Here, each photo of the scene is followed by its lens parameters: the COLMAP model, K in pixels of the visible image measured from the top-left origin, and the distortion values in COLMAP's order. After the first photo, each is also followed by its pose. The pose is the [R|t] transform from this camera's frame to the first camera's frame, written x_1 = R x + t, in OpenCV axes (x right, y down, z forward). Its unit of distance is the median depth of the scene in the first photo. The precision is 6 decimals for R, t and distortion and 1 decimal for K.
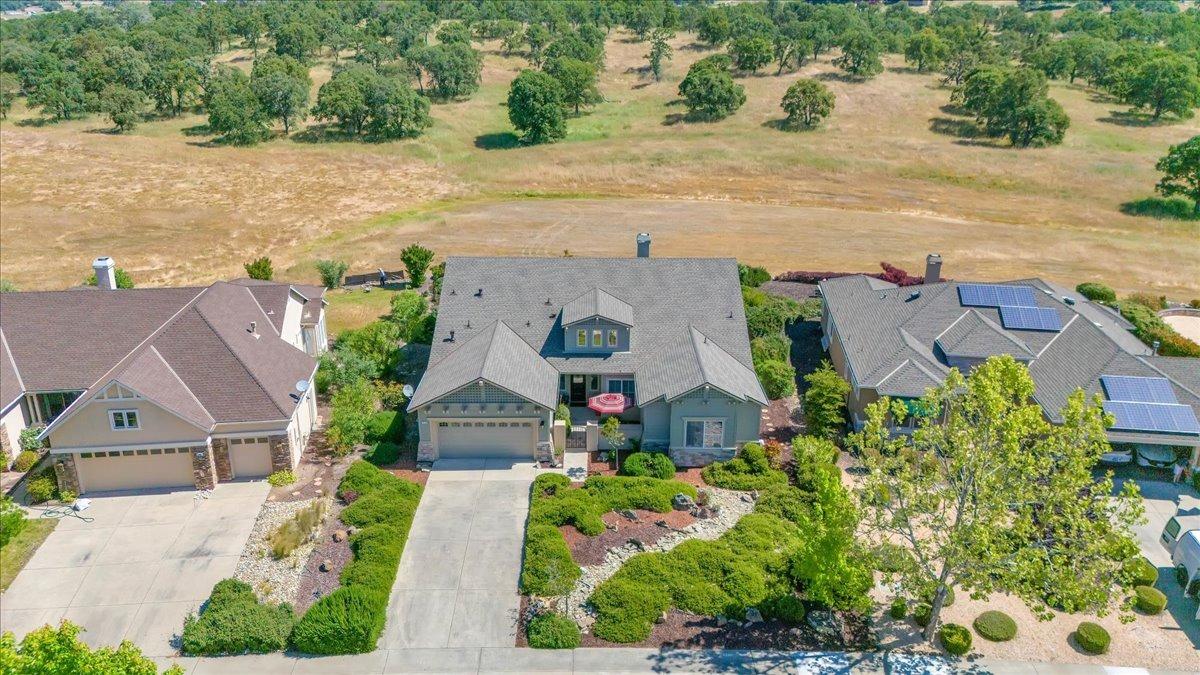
lens RADIAL K [[931.2, 0, 600.0], [0, 931.2, 337.5], [0, 0, 1]] dist [-0.004249, -0.001512]
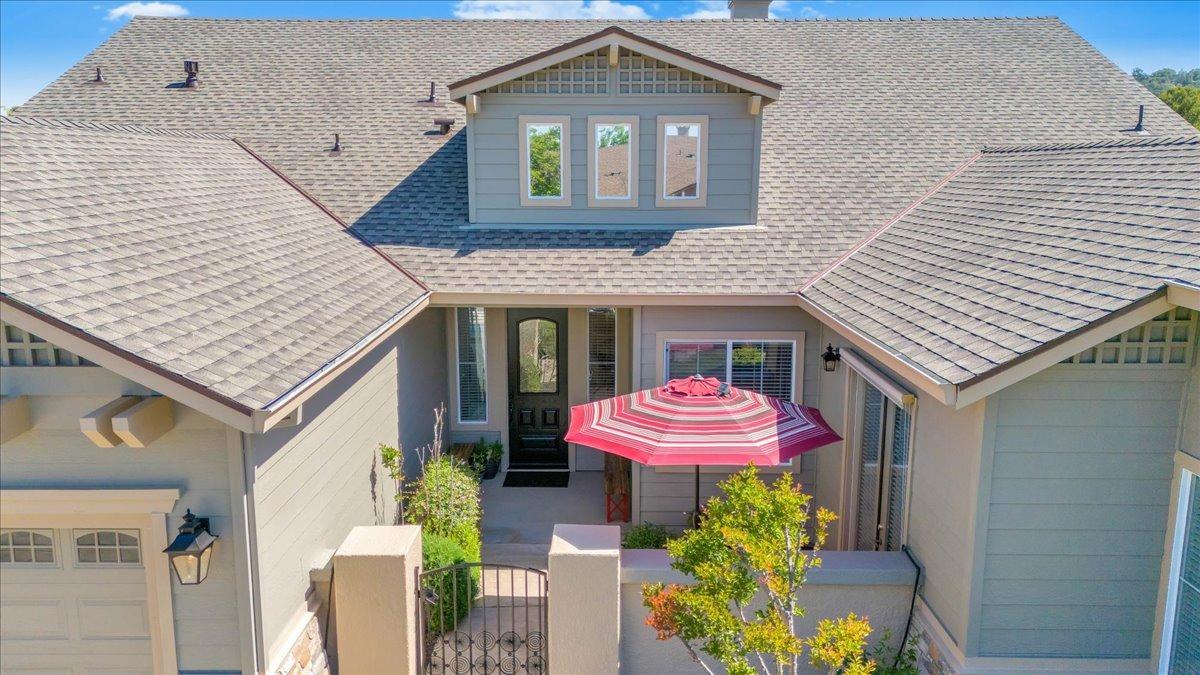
lens RADIAL K [[931.2, 0, 600.0], [0, 931.2, 337.5], [0, 0, 1]] dist [-0.004249, -0.001512]
pose [[0.999679, -0.005501, -0.024740, -0.001231], [0.001248, 0.985662, -0.168727, 0.080197], [0.025314, 0.168641, 0.985352, 0.798207]]
